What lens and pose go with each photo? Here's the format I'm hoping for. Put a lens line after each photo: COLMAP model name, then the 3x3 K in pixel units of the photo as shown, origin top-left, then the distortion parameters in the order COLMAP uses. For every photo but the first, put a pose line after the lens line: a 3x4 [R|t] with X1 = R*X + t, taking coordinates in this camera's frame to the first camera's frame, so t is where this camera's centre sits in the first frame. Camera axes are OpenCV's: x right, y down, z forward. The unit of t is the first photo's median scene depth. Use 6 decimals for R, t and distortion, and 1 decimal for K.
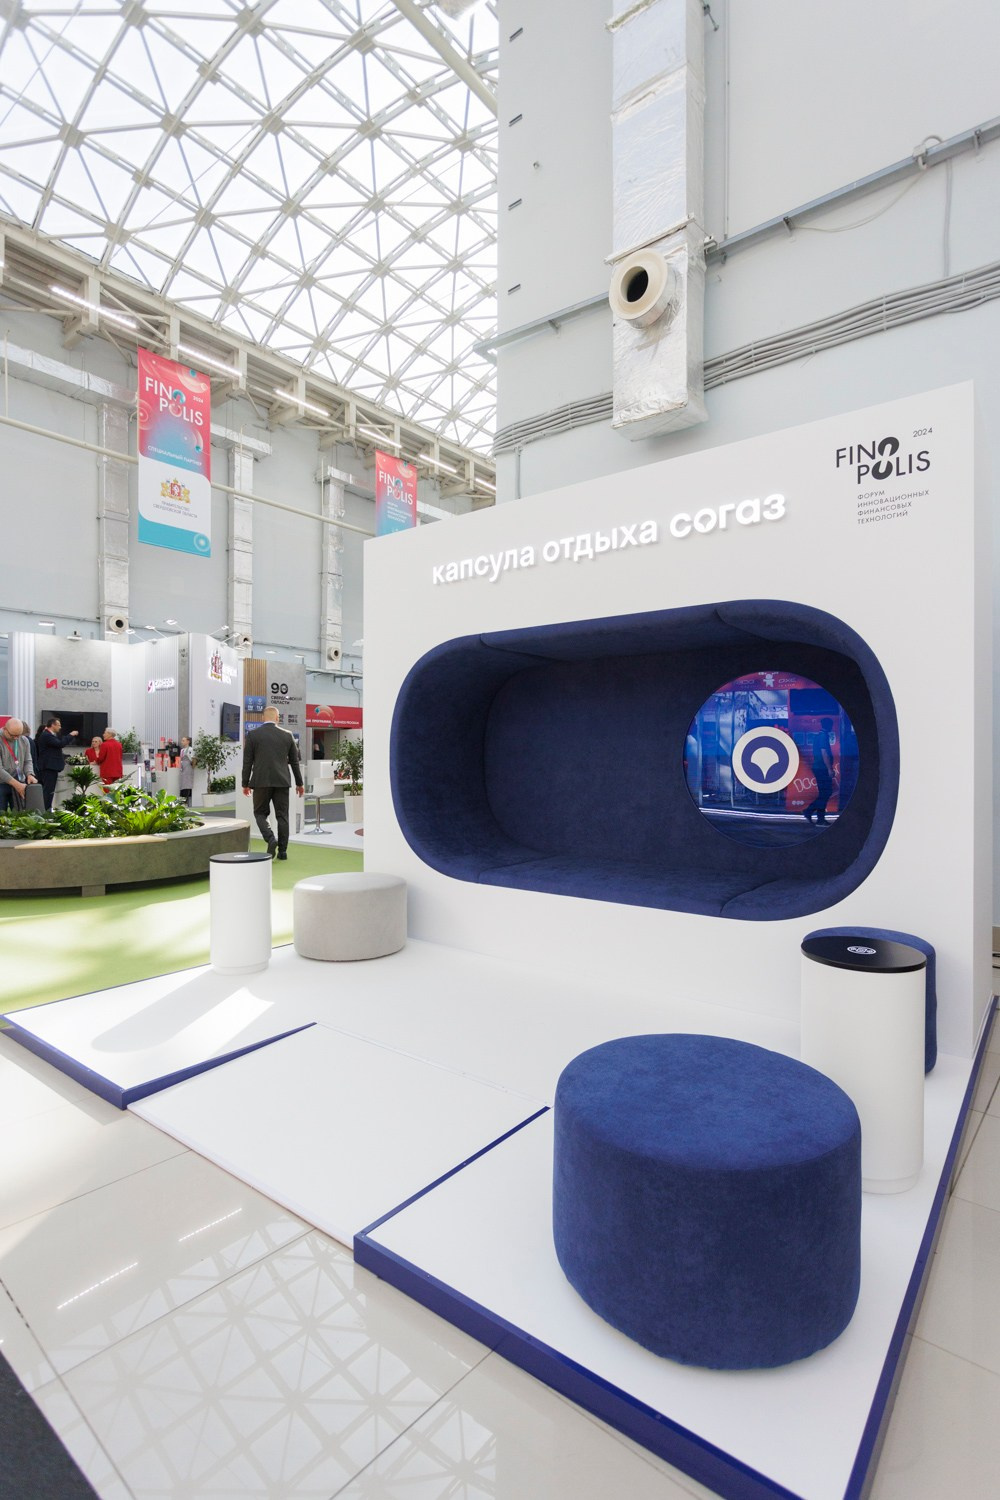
lens RADIAL K [[735.5, 0, 497.9], [0, 735.5, 759.7], [0, 0, 1]] dist [-0.008219, 0.002169]
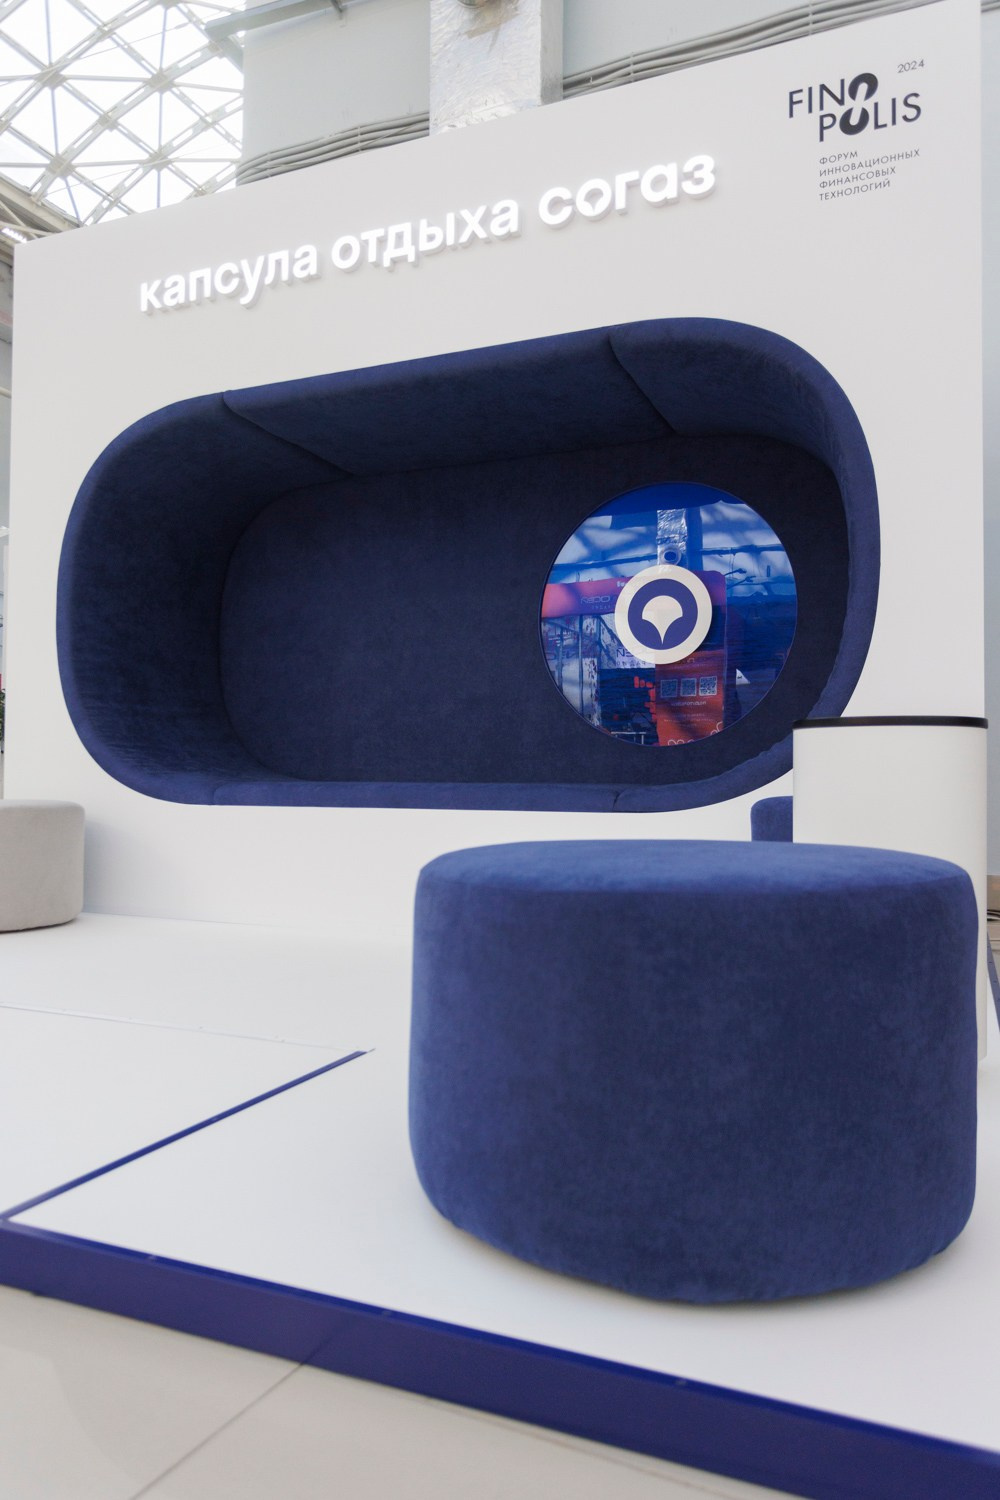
lens RADIAL K [[1068.4, 0, 502.4], [0, 1068.4, 746.8], [0, 0, 1]] dist [0.007746, 0.006929]
pose [[0.966742, 0.015147, 0.255305, -0.022970], [-0.007307, 0.999473, -0.031629, 0.153847], [-0.255649, 0.028712, 0.966343, 0.104946]]
